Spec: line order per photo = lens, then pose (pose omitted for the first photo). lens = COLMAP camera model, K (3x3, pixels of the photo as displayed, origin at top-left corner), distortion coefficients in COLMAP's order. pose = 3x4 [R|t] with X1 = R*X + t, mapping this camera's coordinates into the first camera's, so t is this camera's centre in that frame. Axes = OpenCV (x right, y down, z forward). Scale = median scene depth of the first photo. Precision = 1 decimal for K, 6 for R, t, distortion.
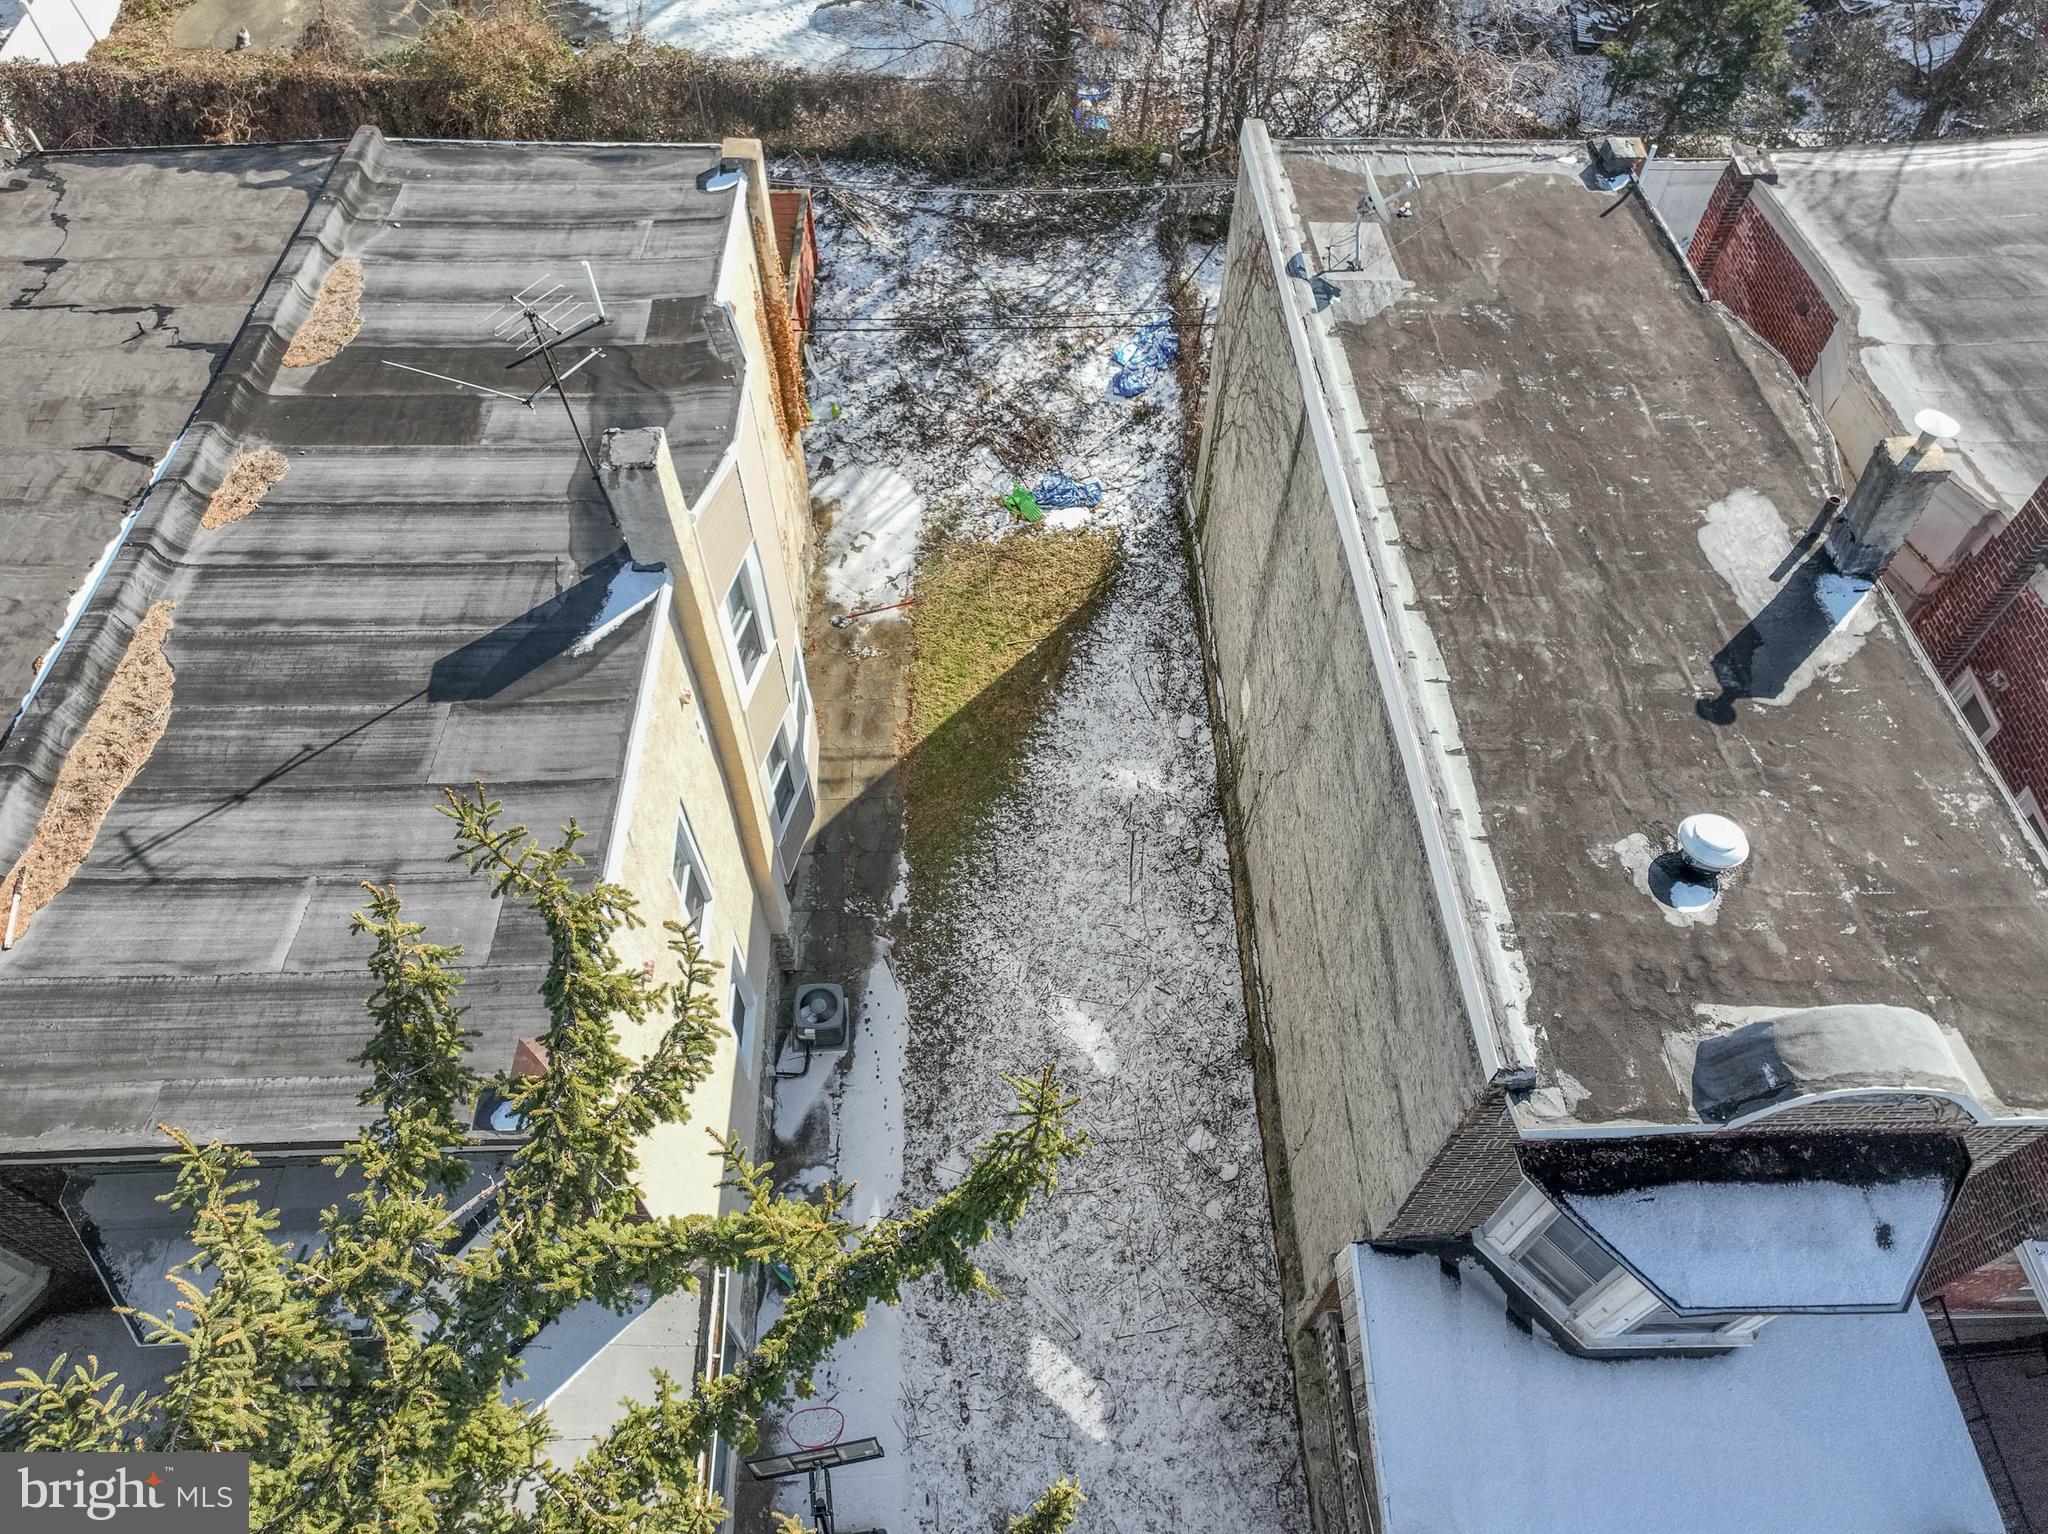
lens RADIAL K [[1437.6, 0, 1033.5], [0, 1437.6, 764.7], [0, 0, 1]] dist [0.004782, 0.009737]
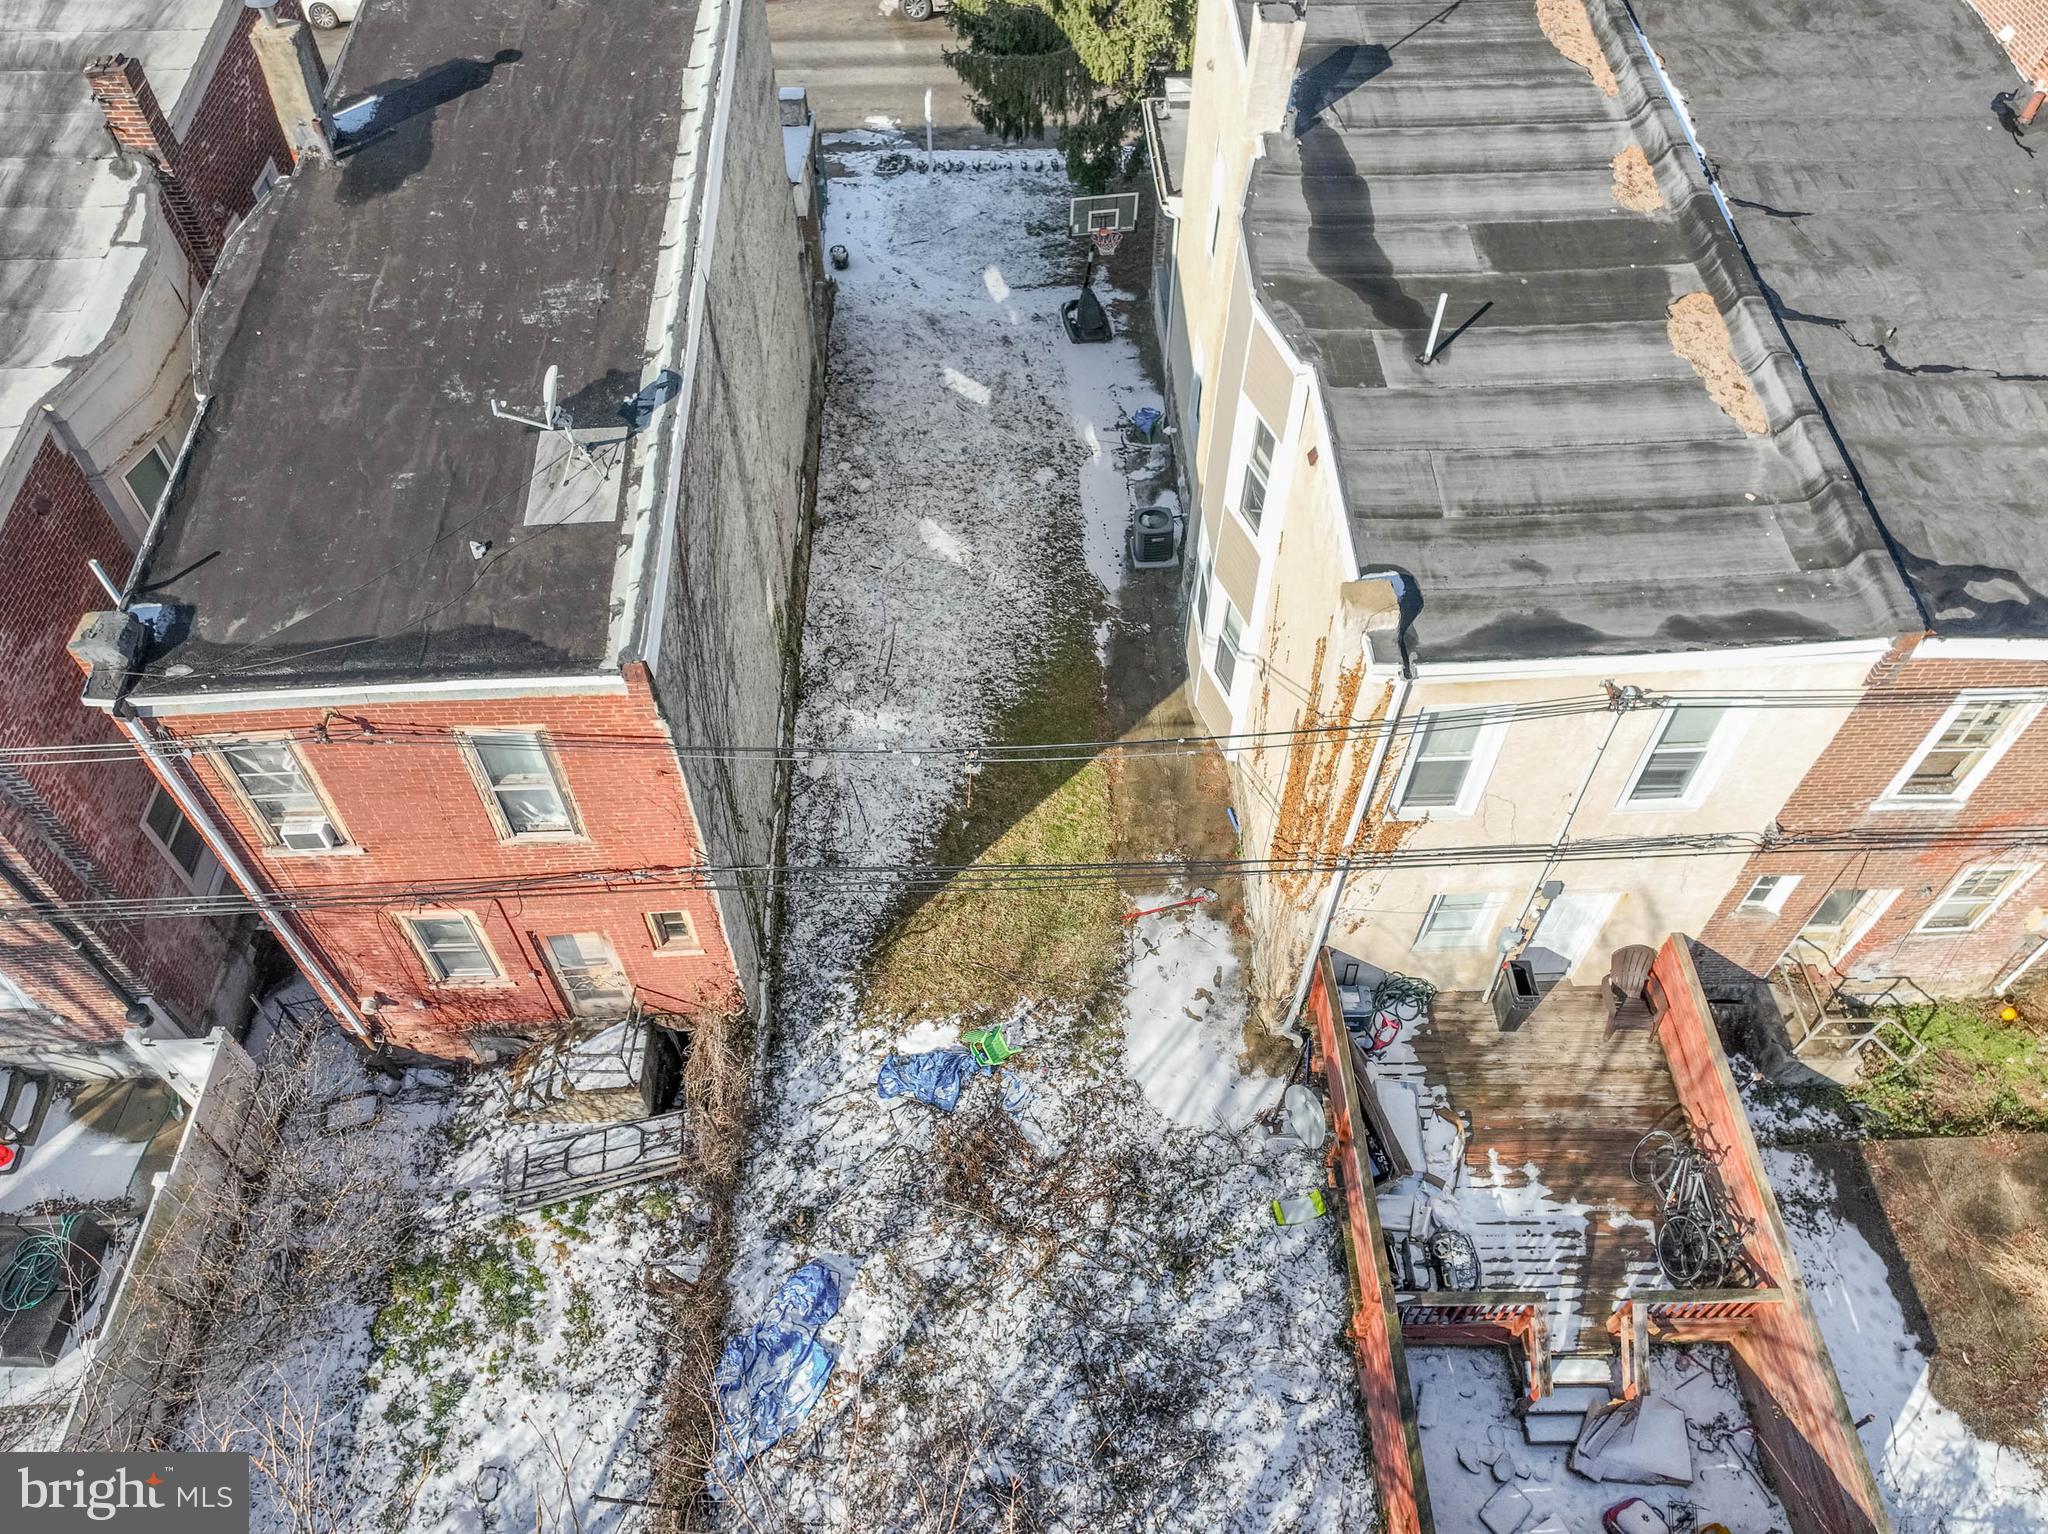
lens RADIAL K [[1454.9, 0, 1035.5], [0, 1454.9, 762.2], [0, 0, 1]] dist [0.006504, 0.007355]
pose [[-0.999821, -0.002643, -0.018722, -0.021831], [-0.017287, -0.273379, 0.961751, -1.083190], [-0.007660, 0.961903, 0.273285, 0.833672]]
